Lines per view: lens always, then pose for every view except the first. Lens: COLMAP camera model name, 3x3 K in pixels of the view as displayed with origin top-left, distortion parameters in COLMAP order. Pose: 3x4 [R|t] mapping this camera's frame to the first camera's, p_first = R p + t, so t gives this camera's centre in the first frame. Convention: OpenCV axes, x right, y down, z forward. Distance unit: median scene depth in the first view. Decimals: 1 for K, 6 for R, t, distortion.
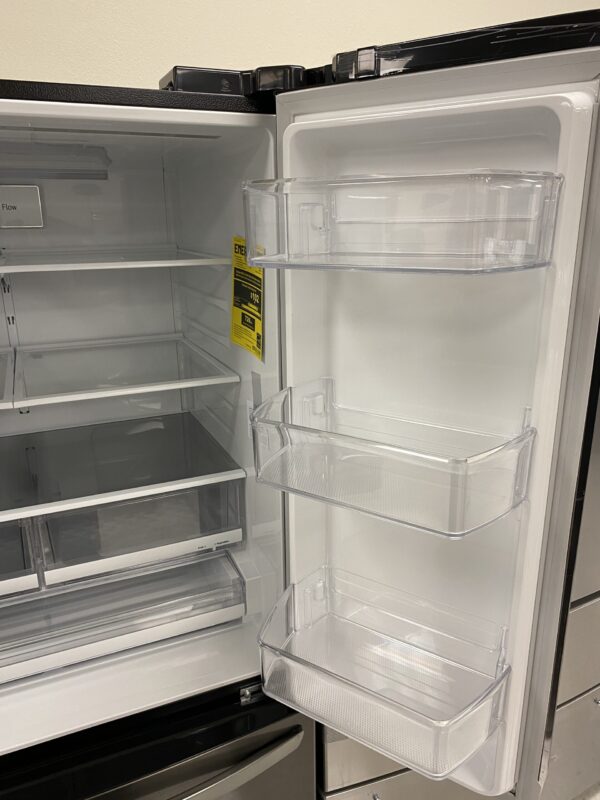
lens RADIAL K [[599.2, 0, 300.9], [0, 599.2, 403.4], [0, 0, 1]] dist [0.016193, -0.028248]
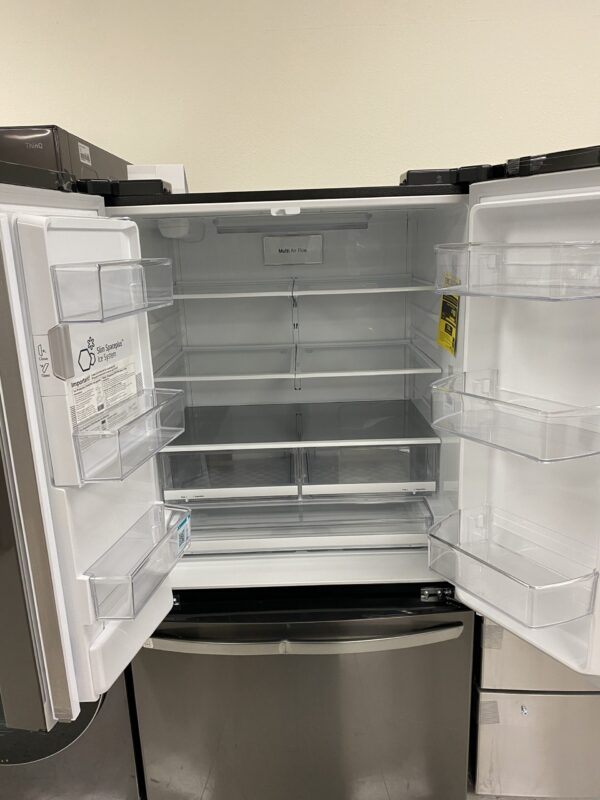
lens RADIAL K [[599.2, 0, 299.0], [0, 599.2, 398.6], [0, 0, 1]] dist [0.016193, -0.028248]
pose [[0.912866, 0.080790, -0.400185, 0.160923], [-0.096980, 0.995079, -0.020332, 0.085498], [0.396573, 0.057370, 0.916209, -0.419417]]
